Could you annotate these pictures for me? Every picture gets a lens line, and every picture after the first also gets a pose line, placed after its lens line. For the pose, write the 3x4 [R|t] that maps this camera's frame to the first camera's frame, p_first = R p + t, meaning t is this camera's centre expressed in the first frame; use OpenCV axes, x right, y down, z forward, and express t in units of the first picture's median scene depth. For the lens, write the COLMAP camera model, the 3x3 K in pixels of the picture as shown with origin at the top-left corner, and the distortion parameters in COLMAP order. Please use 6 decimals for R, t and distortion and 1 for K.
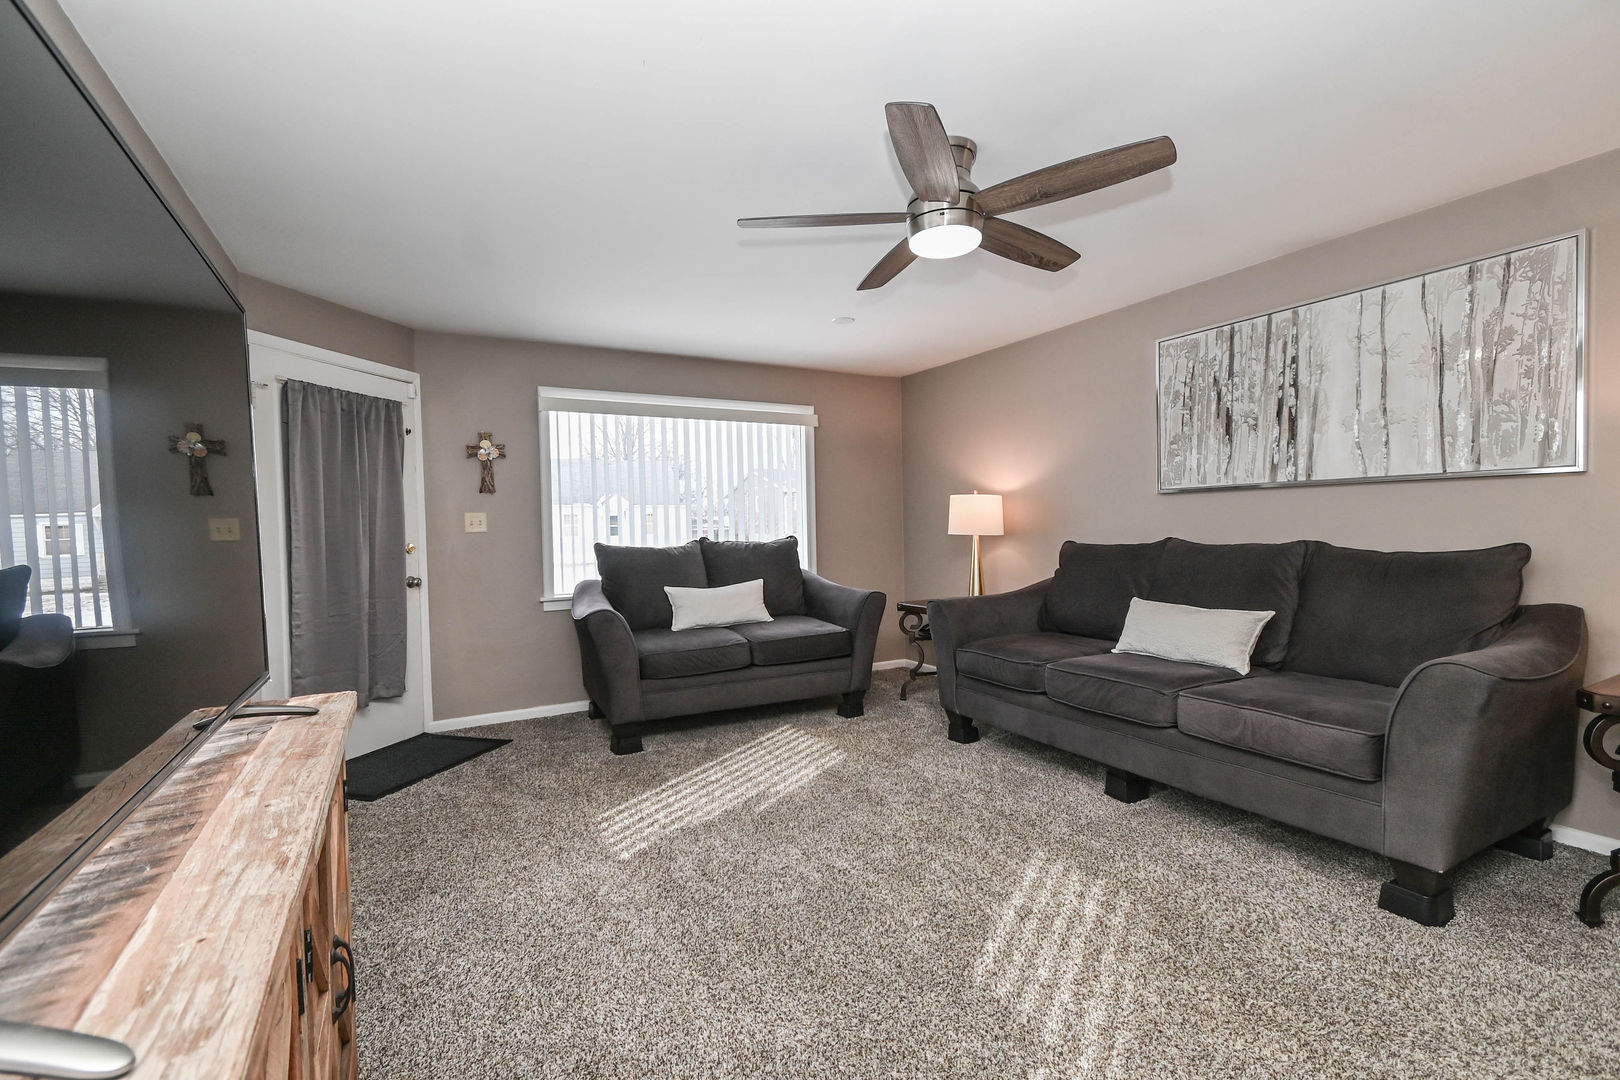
lens RADIAL K [[714.6, 0, 807.4], [0, 714.6, 547.3], [0, 0, 1]] dist [0.008368, -0.007765]
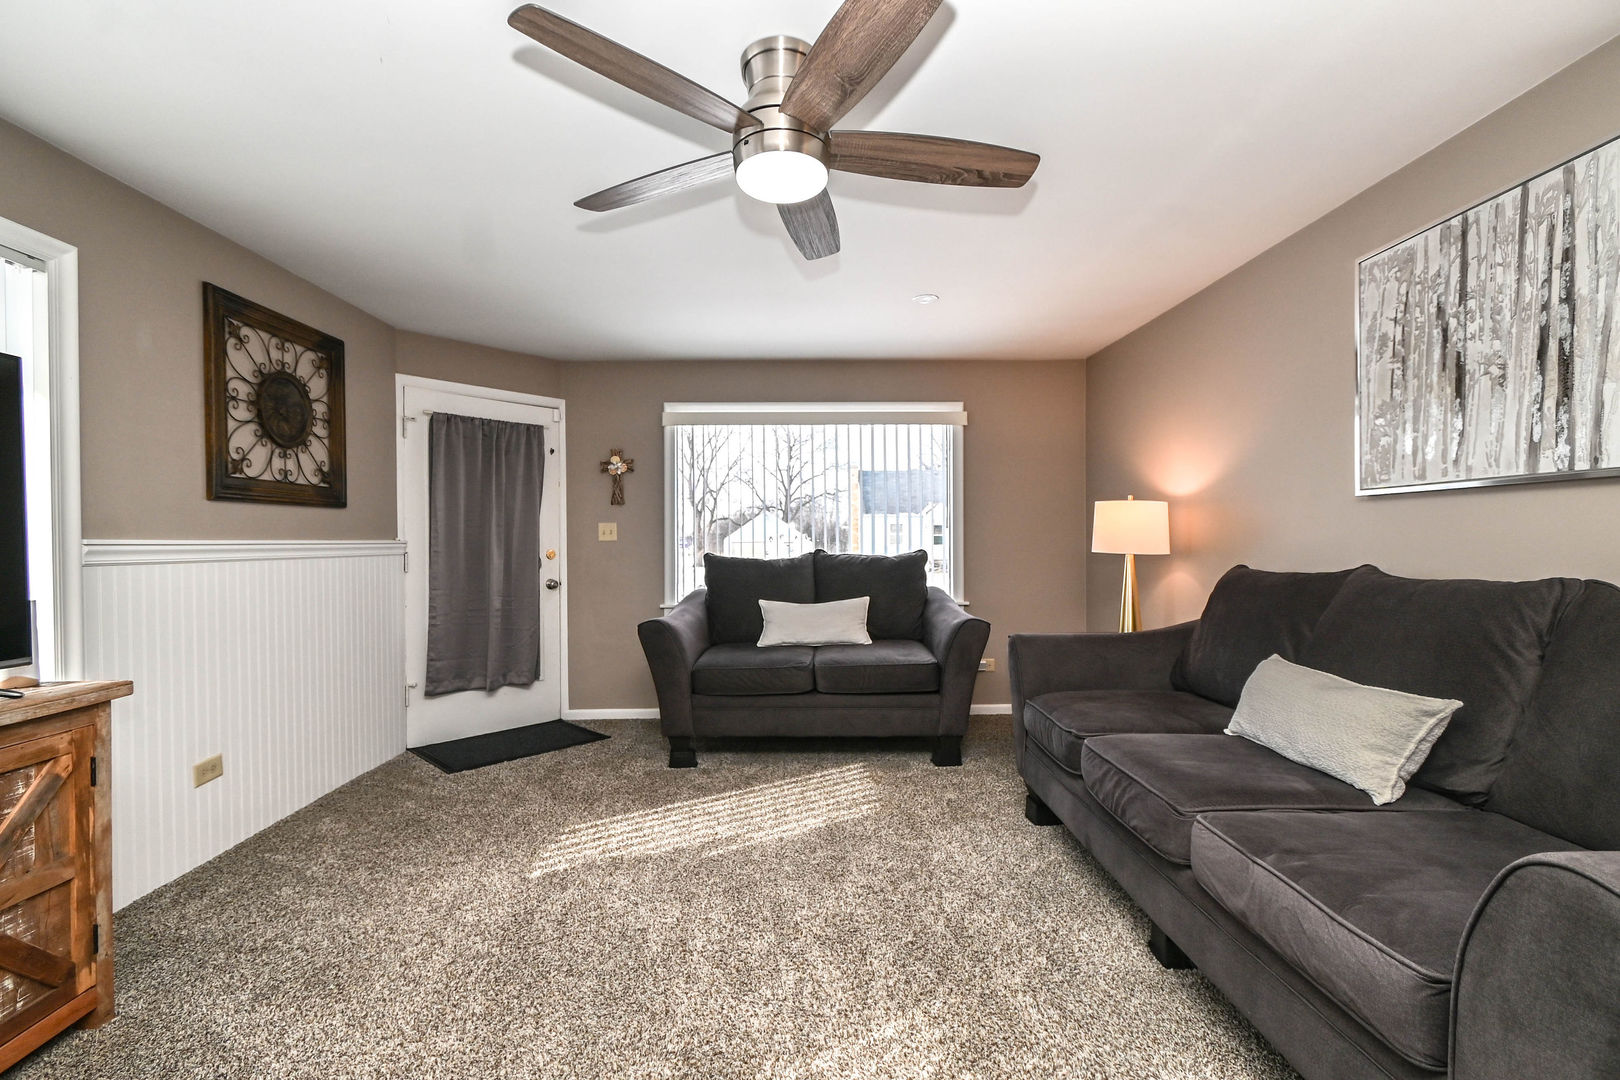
lens RADIAL K [[714.6, 0, 807.4], [0, 714.6, 547.3], [0, 0, 1]] dist [0.008368, -0.007765]
pose [[0.885896, 0.018016, -0.463534, 0.375334], [-0.023877, 0.999692, -0.006778, -0.013512], [0.463269, 0.017073, 0.886053, 0.211636]]
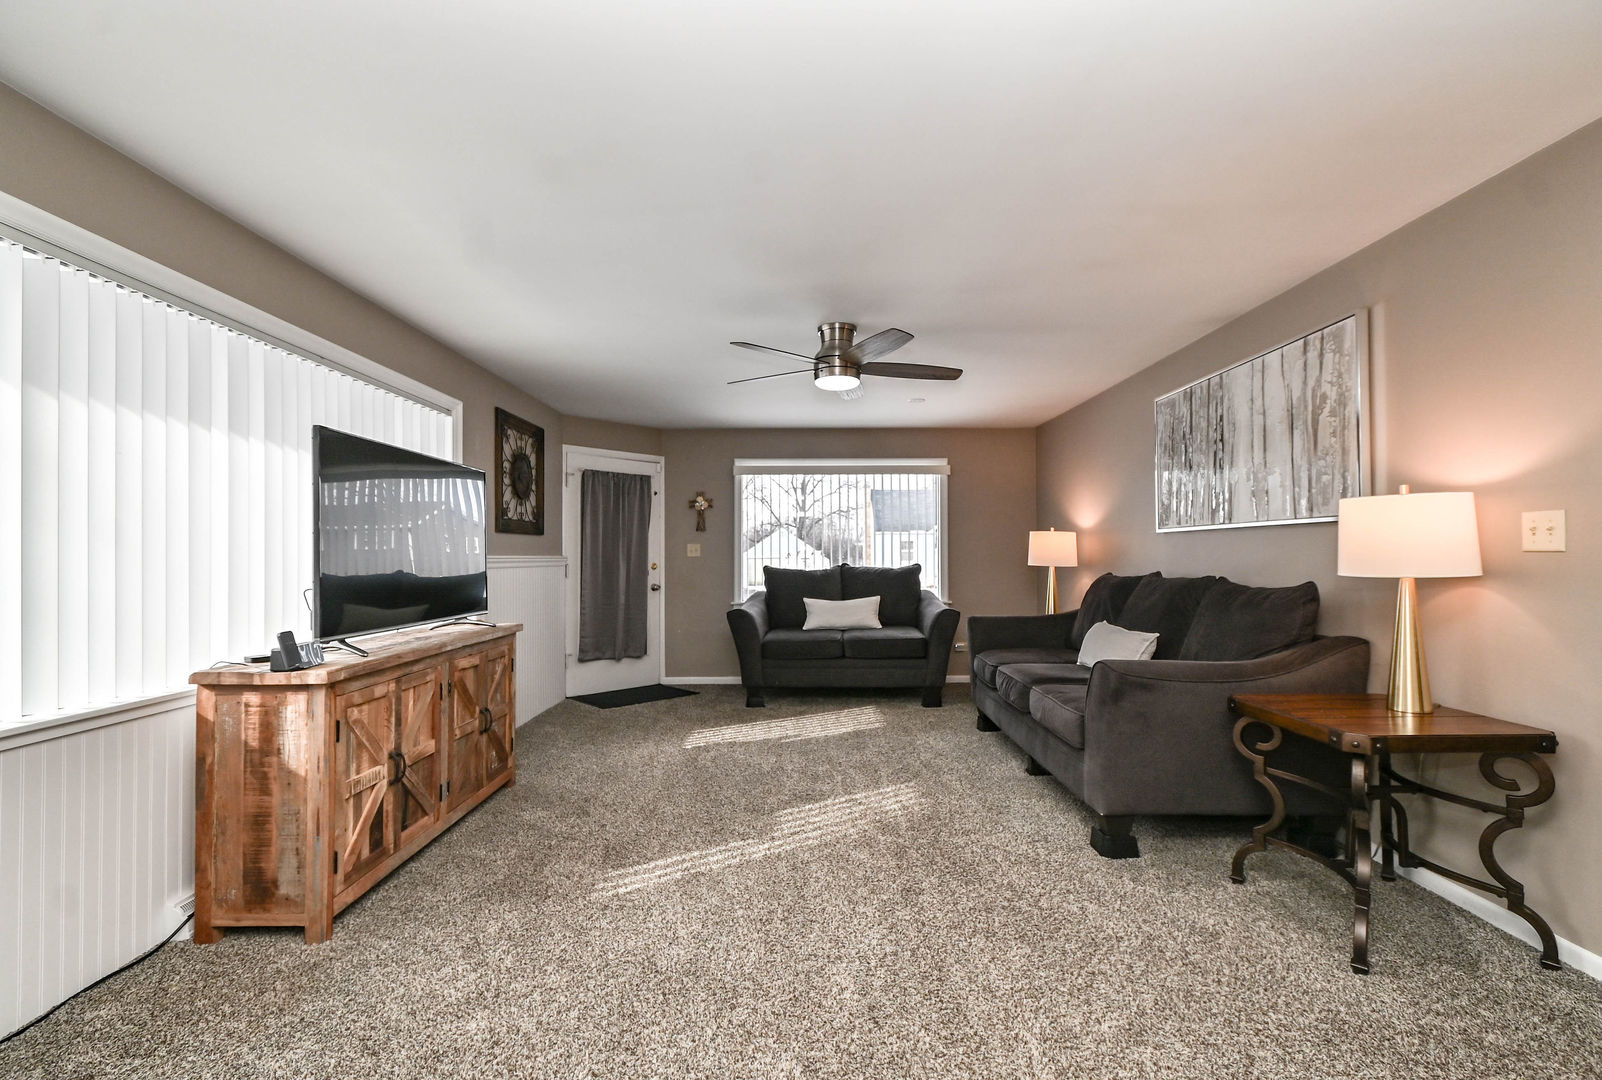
lens RADIAL K [[720.9, 0, 807.4], [0, 720.9, 547.2], [0, 0, 1]] dist [-0.000622, -0.000004]
pose [[0.878488, 0.009843, -0.477663, 0.587531], [-0.027064, 0.999208, -0.029186, -0.003621], [0.476997, 0.038567, 0.878058, -0.288628]]
